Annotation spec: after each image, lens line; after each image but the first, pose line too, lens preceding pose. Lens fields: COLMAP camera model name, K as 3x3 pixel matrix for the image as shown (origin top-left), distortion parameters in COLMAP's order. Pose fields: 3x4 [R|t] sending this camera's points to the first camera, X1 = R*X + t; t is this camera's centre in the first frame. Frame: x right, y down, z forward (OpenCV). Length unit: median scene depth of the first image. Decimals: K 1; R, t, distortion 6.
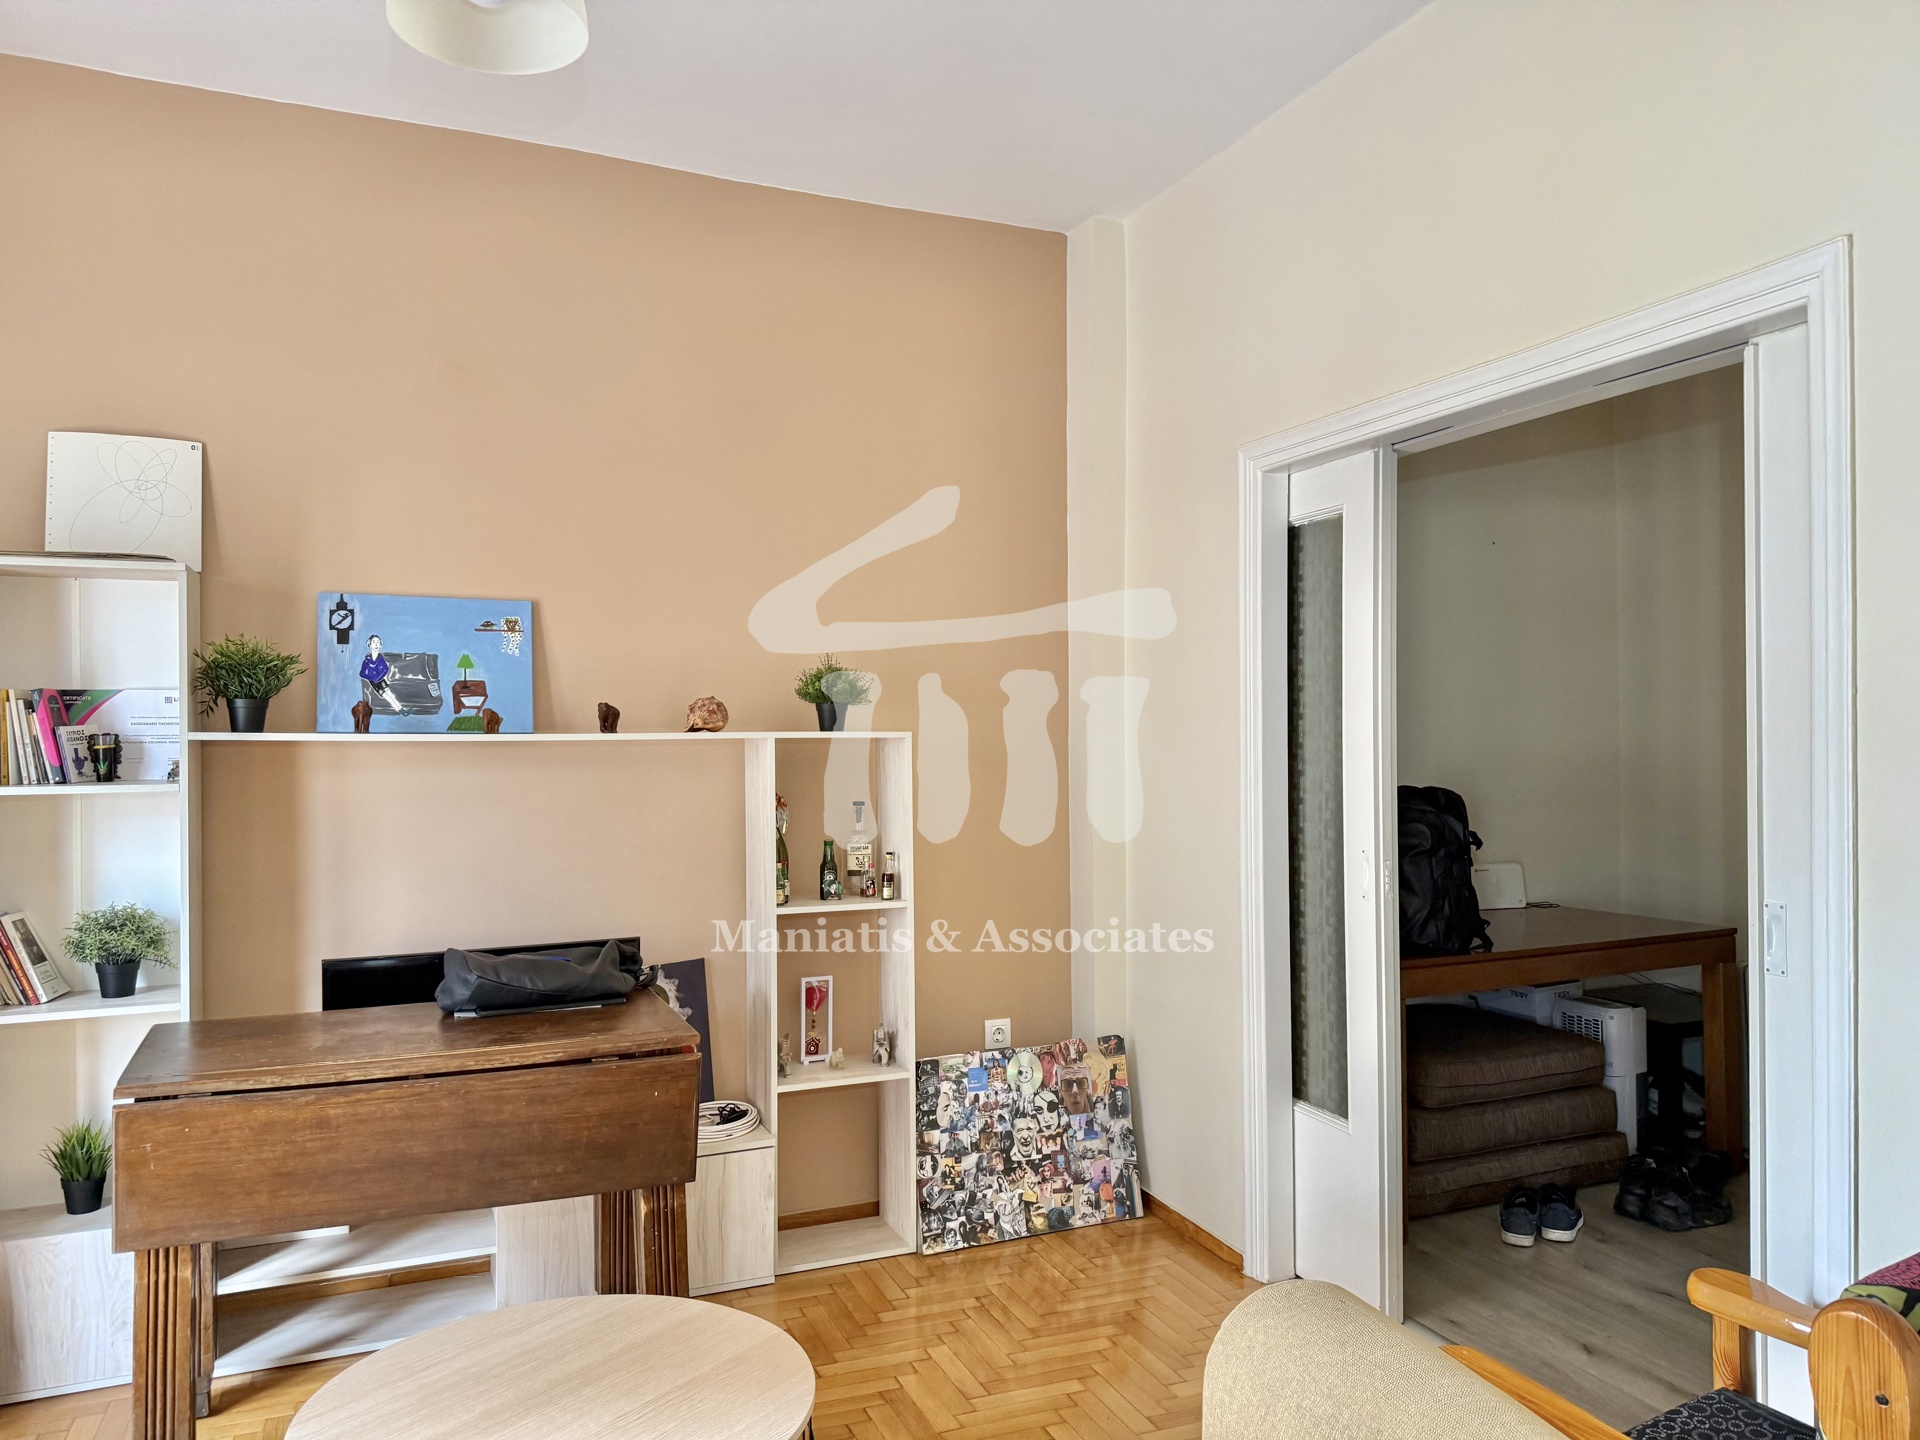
lens RADIAL K [[1340.5, 0, 960.0], [0, 1340.5, 720.0], [0, 0, 1]] dist [0.104437, -0.168342]
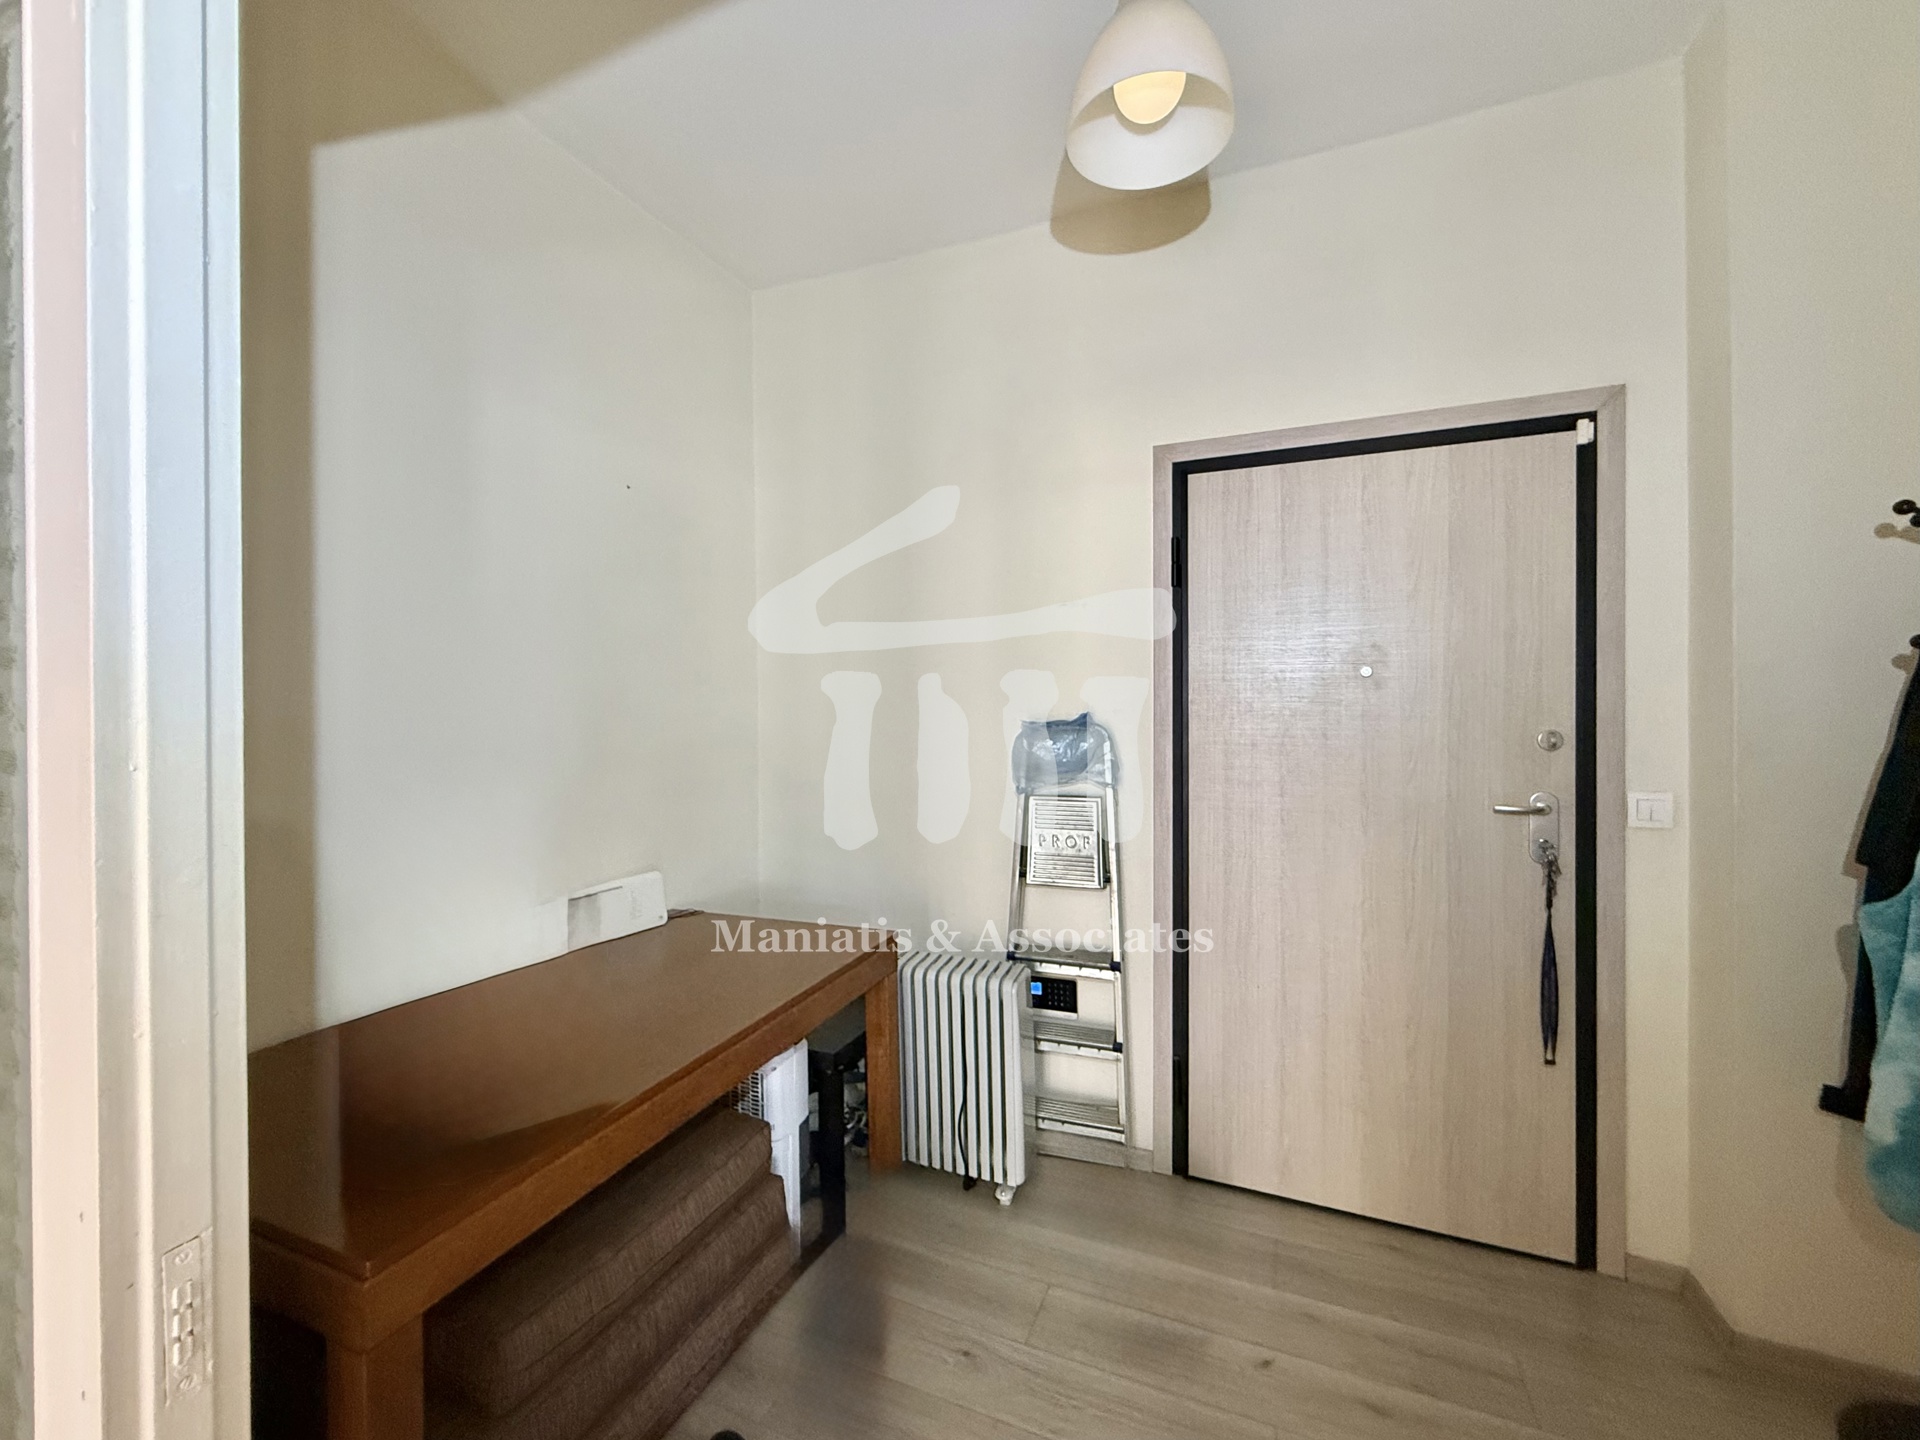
lens RADIAL K [[784.0, 0, 967.8], [0, 784.0, 718.6], [0, 0, 1]] dist [-0.007758, 0.004647]
pose [[0.718039, 0.001724, 0.696001, 0.280059], [-0.007742, 0.999955, 0.005511, 0.007806], [-0.695960, -0.009345, 0.718020, 0.695141]]
